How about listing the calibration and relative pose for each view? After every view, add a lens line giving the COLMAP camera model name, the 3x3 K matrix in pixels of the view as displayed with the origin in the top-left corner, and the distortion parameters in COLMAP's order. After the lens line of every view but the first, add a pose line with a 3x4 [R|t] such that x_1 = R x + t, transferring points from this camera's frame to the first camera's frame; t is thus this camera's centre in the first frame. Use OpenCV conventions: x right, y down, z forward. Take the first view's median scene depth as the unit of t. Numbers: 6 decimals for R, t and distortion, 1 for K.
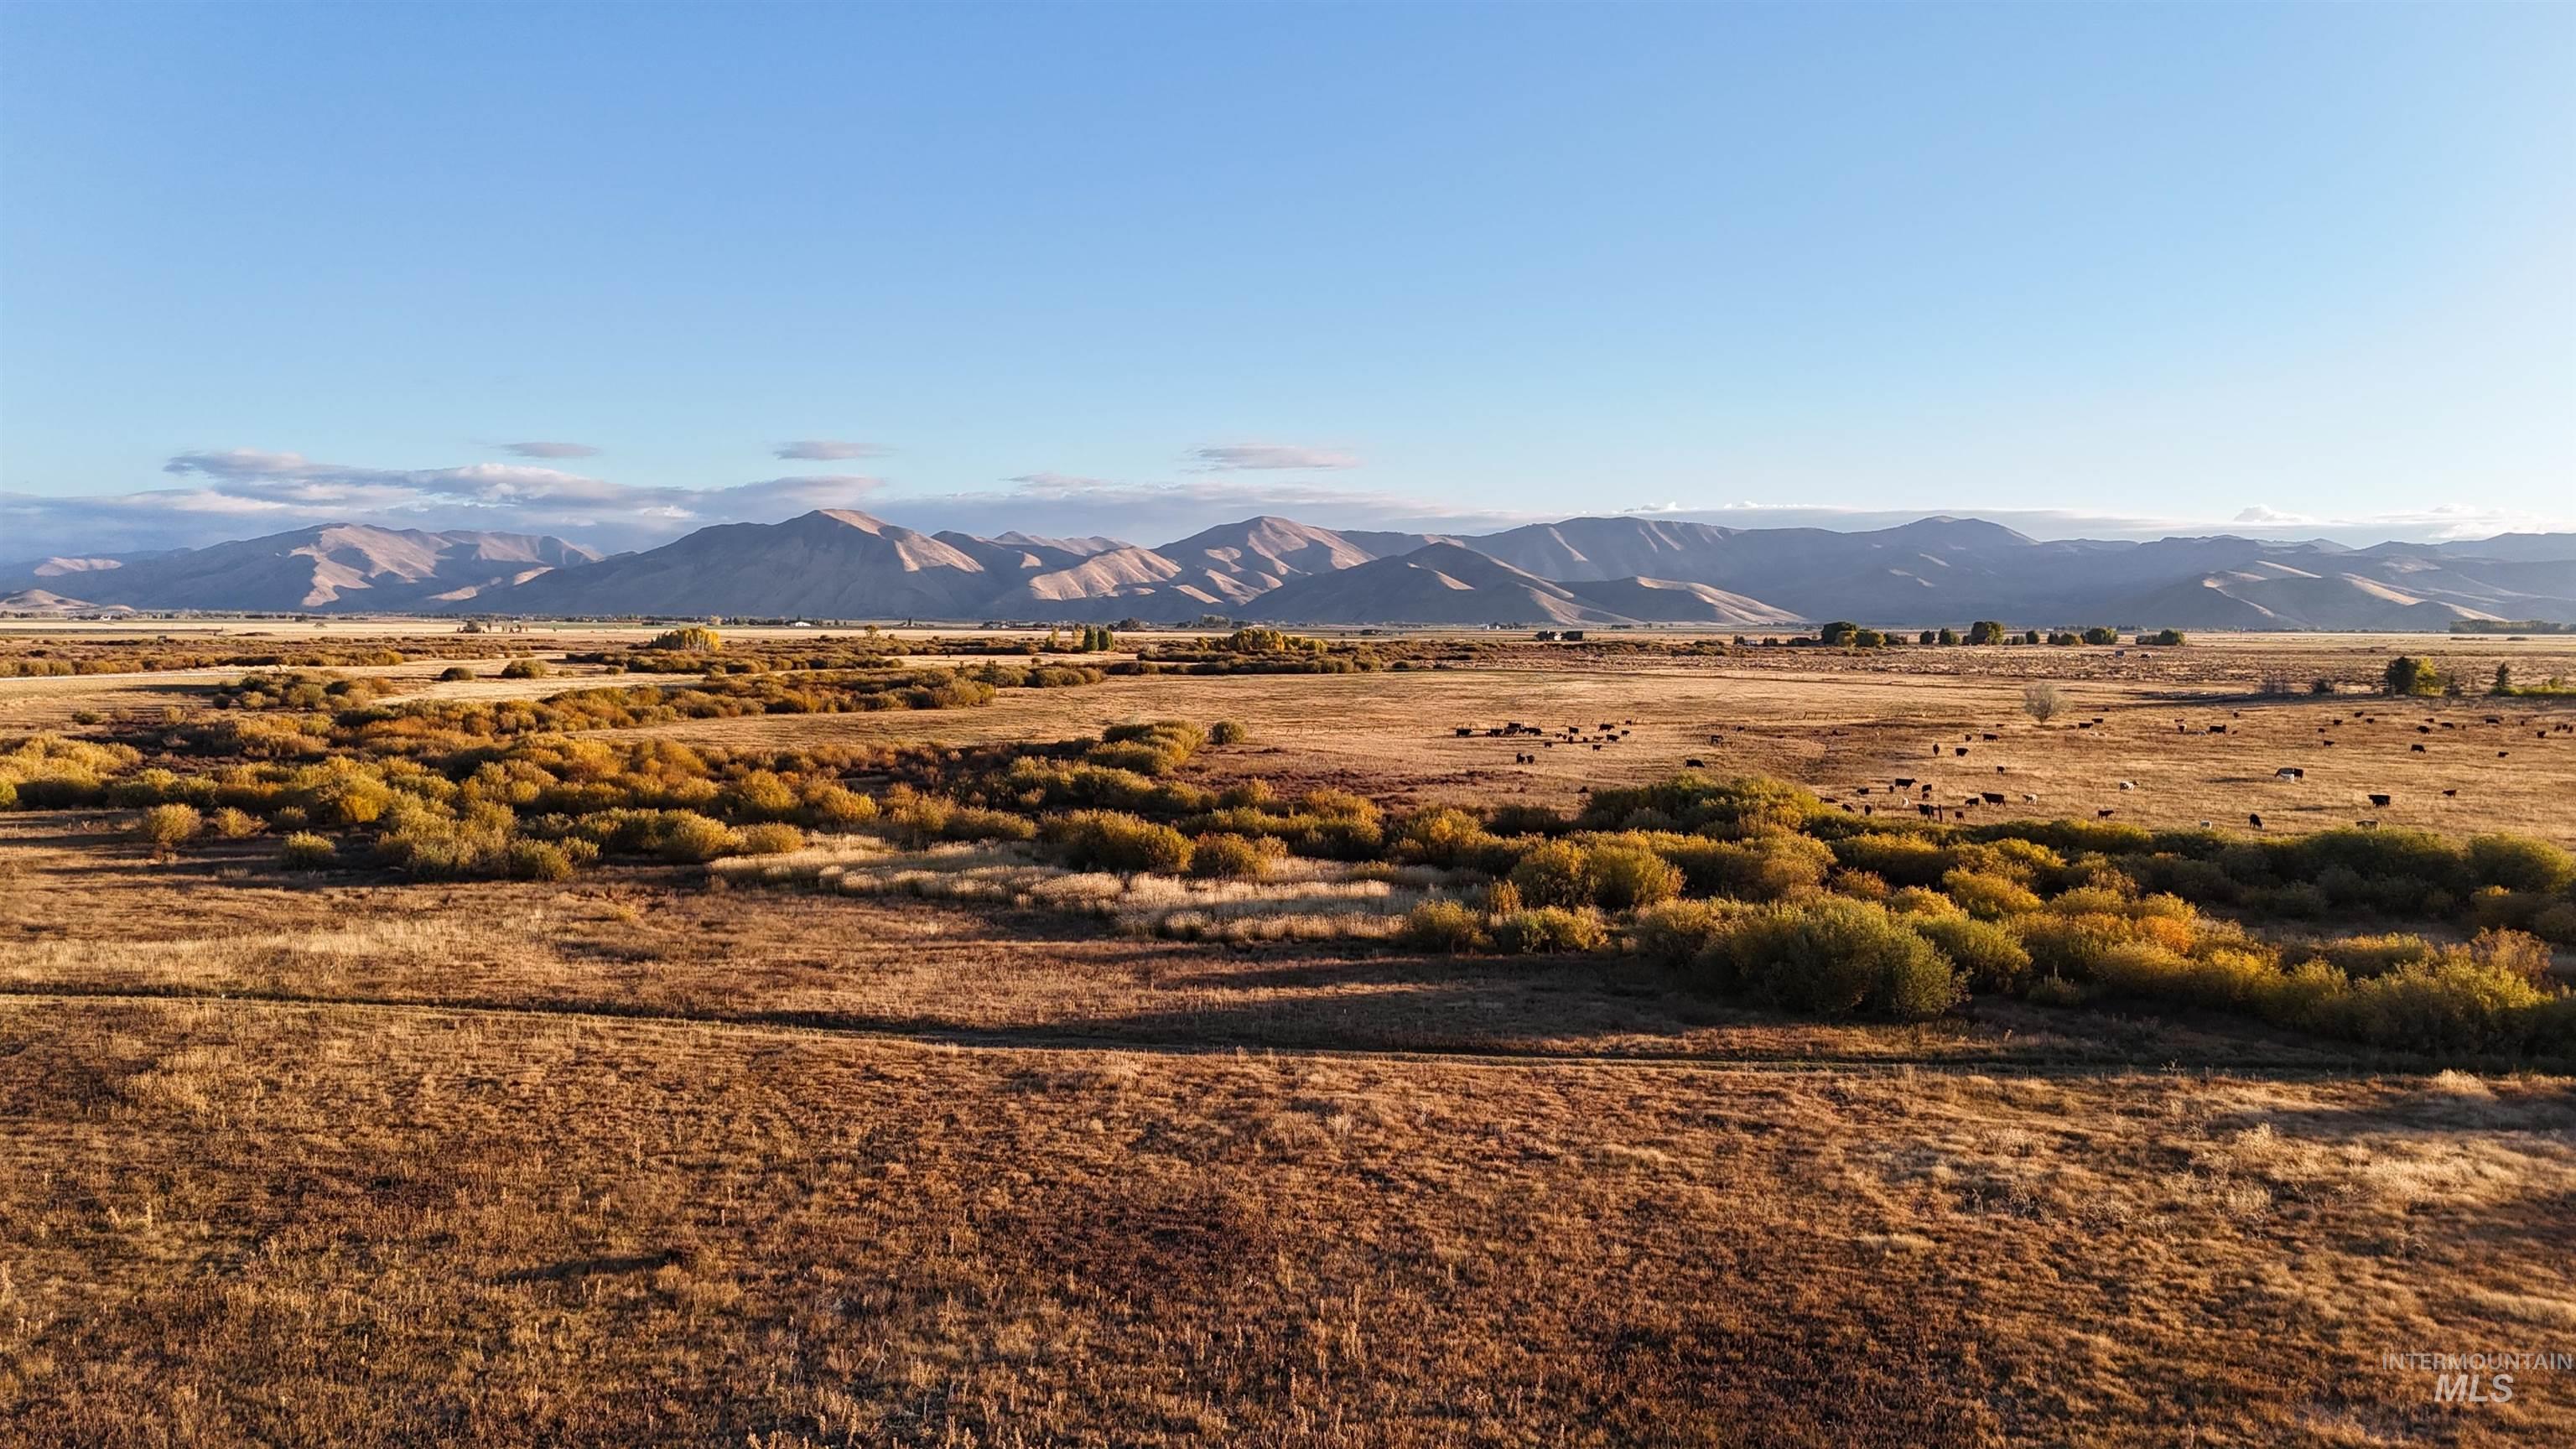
lens RADIAL K [[1876.2, 0, 1281.1], [0, 1876.2, 730.0], [0, 0, 1]] dist [0.086460, -0.088980]
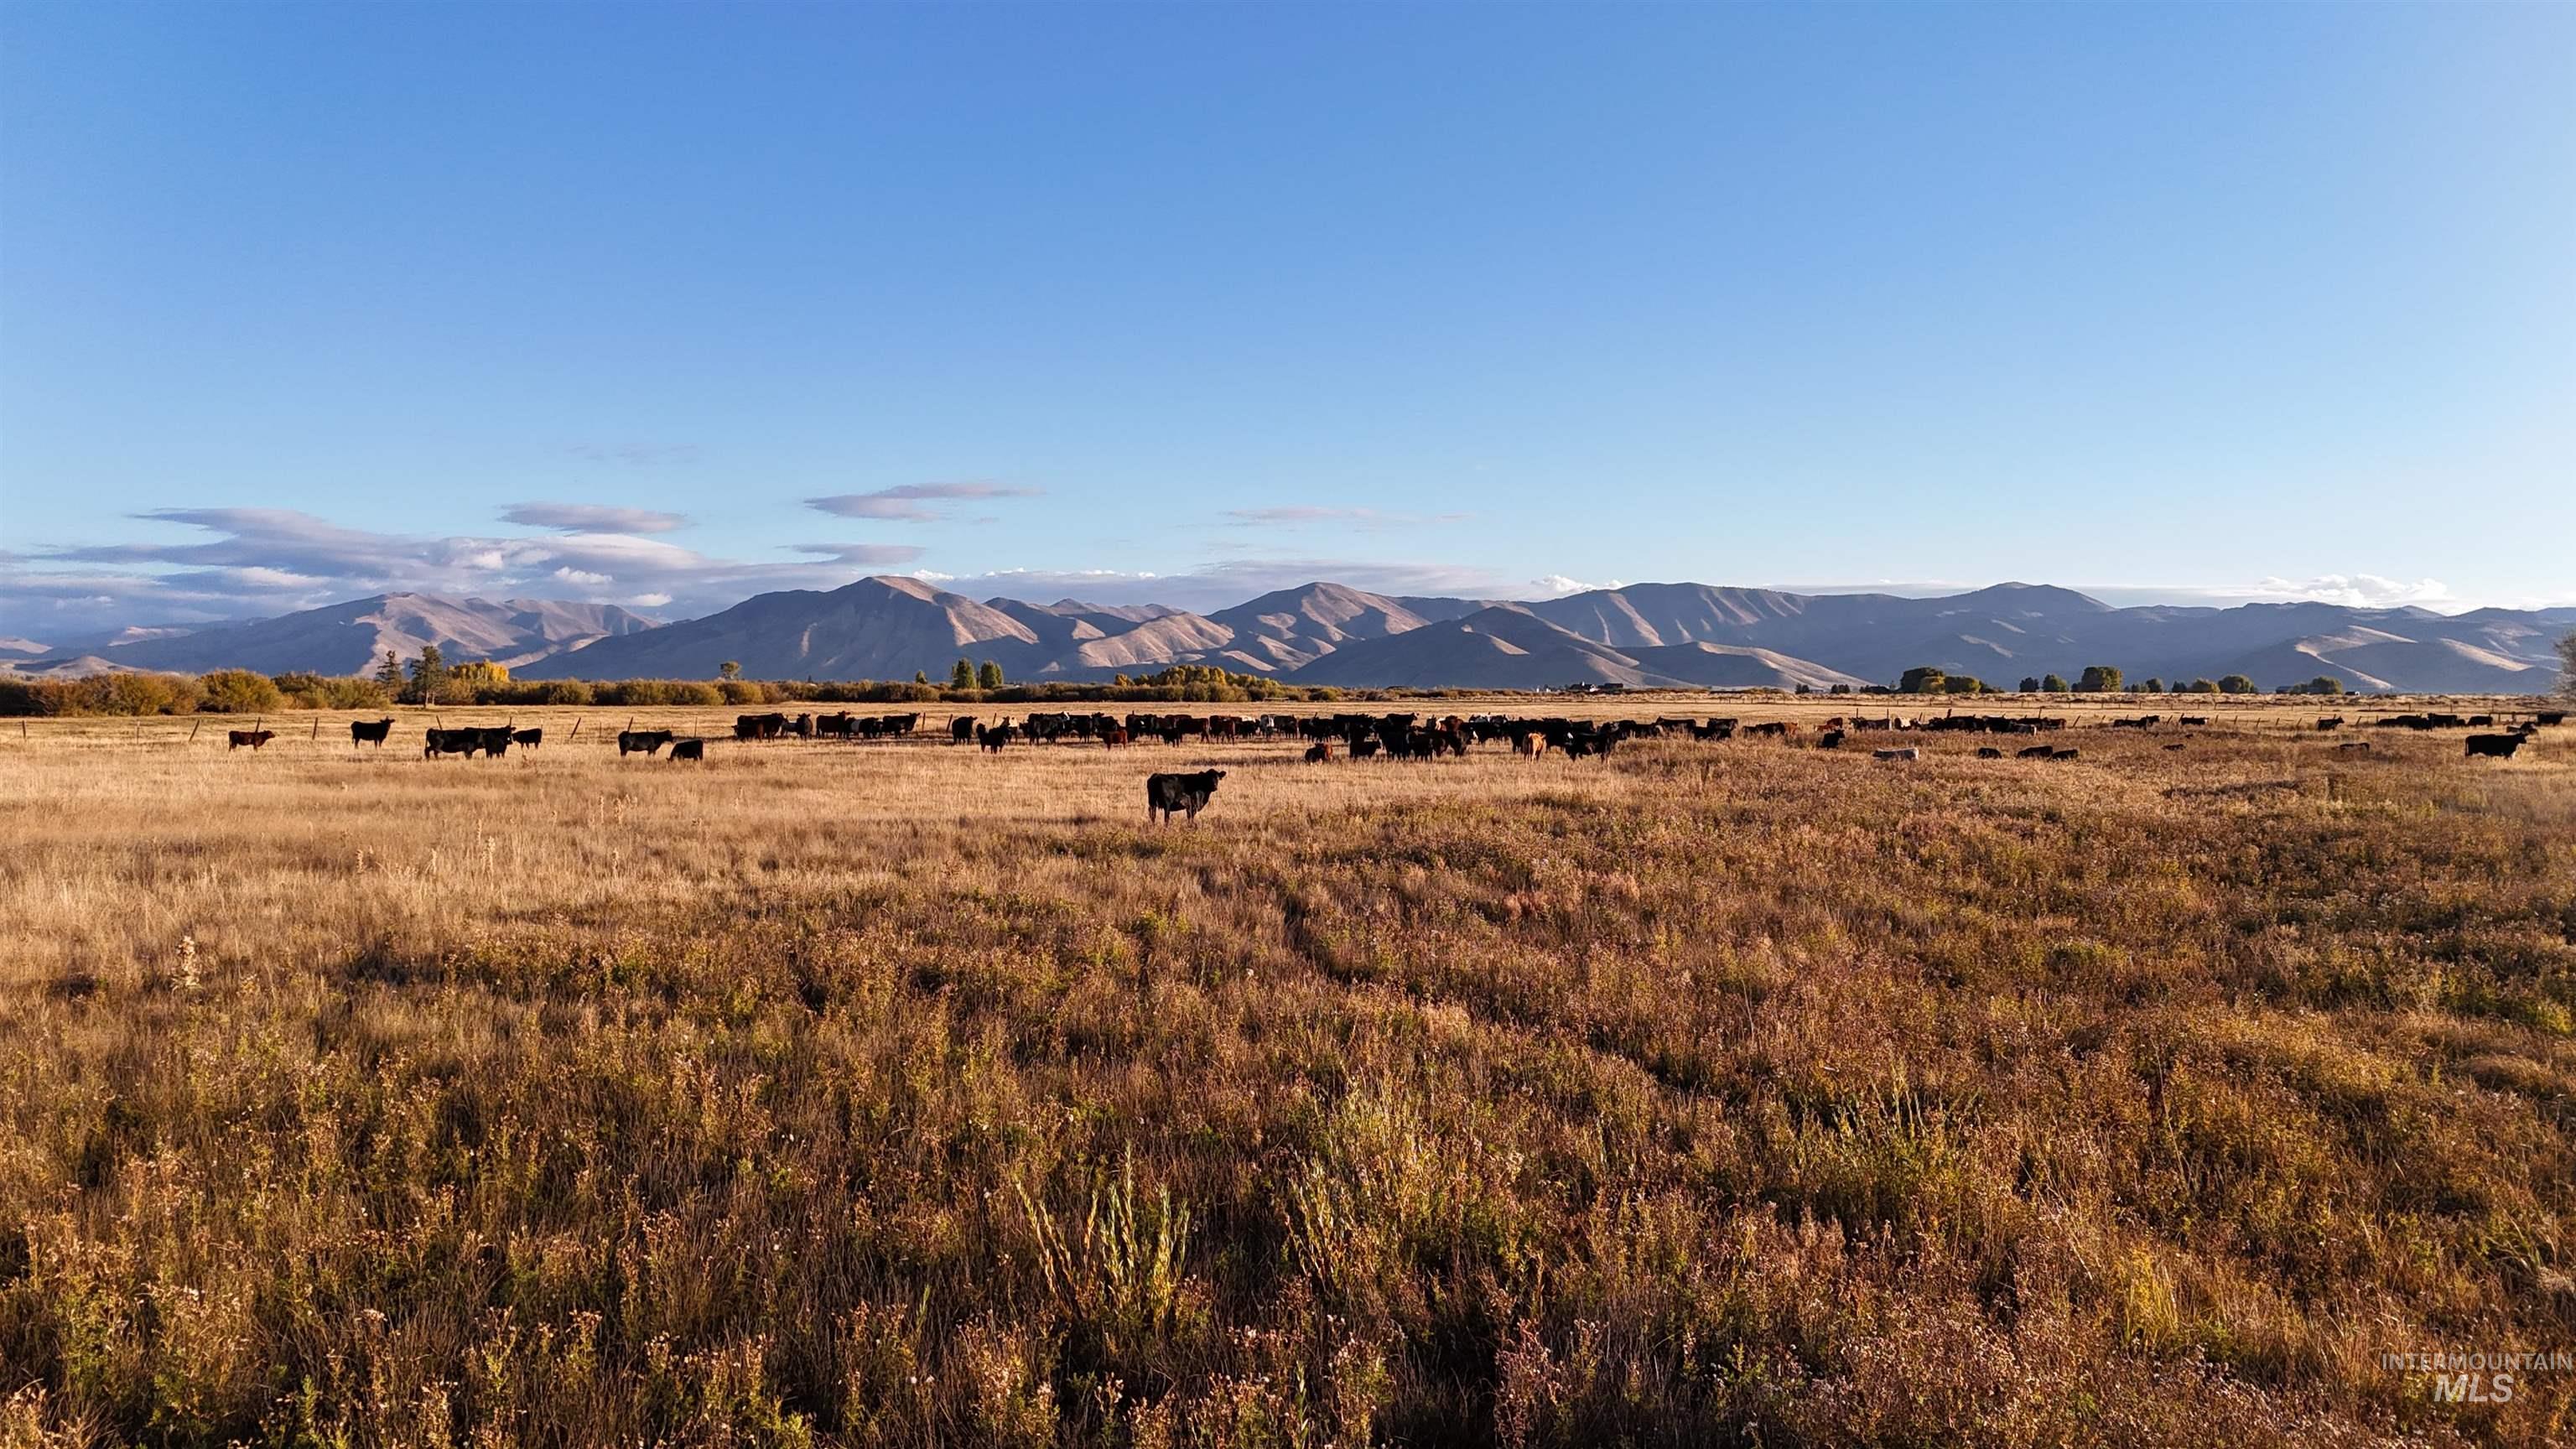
lens RADIAL K [[1876.2, 0, 1283.5], [0, 1876.2, 726.6], [0, 0, 1]] dist [0.086460, -0.088980]
pose [[0.999487, 0.000971, -0.032025, 0.122744], [-0.002206, 0.999254, -0.038568, 0.007470], [0.031963, 0.038619, 0.998743, 0.487889]]
